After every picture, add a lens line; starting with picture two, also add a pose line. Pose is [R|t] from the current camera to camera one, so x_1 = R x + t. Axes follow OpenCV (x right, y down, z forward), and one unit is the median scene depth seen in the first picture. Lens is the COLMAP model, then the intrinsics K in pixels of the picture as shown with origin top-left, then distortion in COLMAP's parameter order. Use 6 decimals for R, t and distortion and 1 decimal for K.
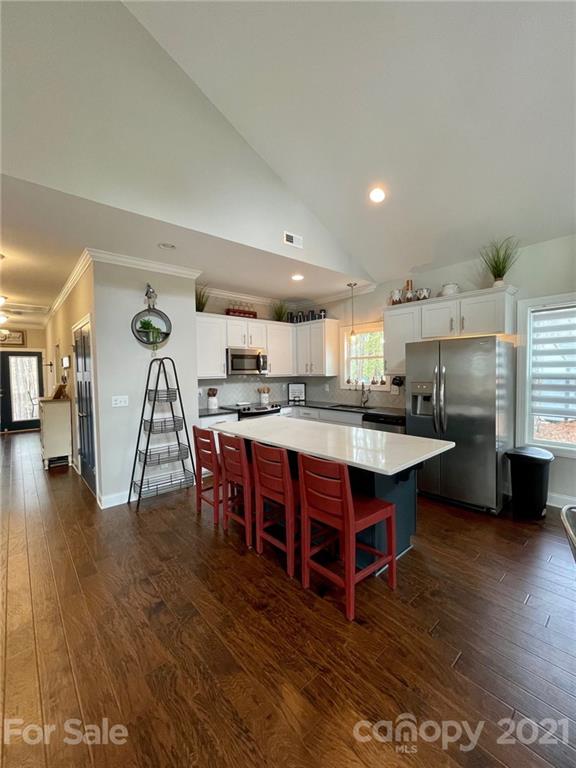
lens RADIAL K [[311.9, 0, 288.0], [0, 311.9, 384.0], [0, 0, 1]] dist [0.001043, -0.000044]
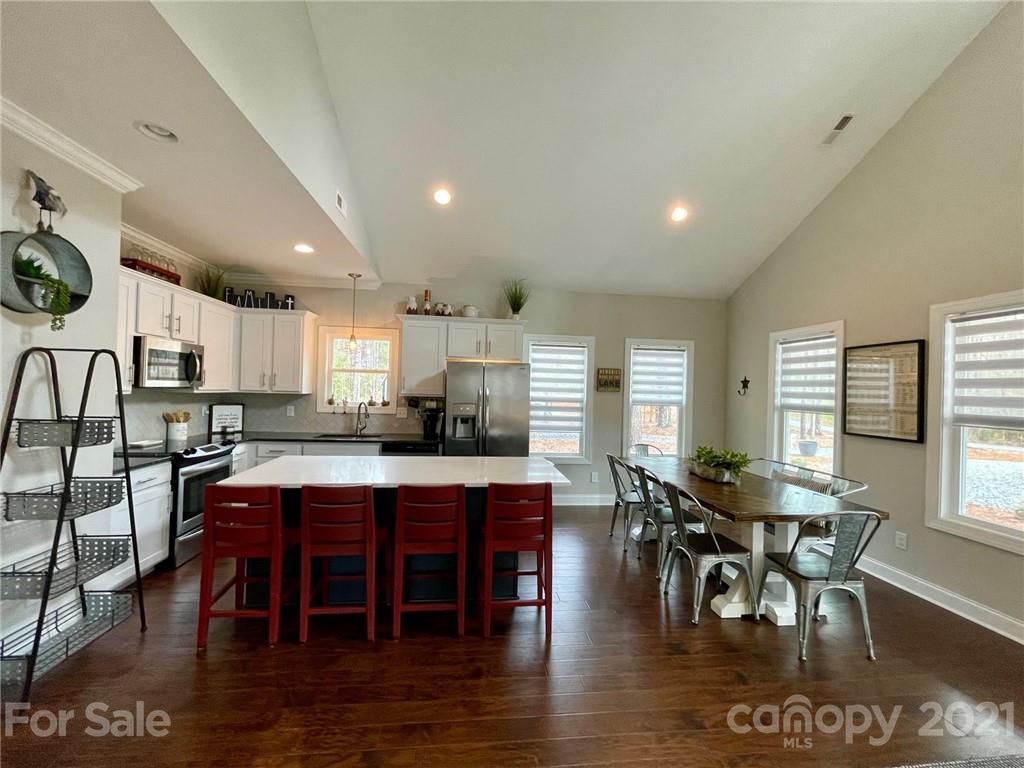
lens RADIAL K [[415.9, 0, 512.0], [0, 415.9, 384.0], [0, 0, 1]] dist [0.001043, -0.000044]
pose [[0.571480, 0.039014, 0.819688, -0.388774], [-0.000390, 0.998882, -0.047271, -0.003849], [-0.820616, 0.026695, 0.570856, 0.104070]]
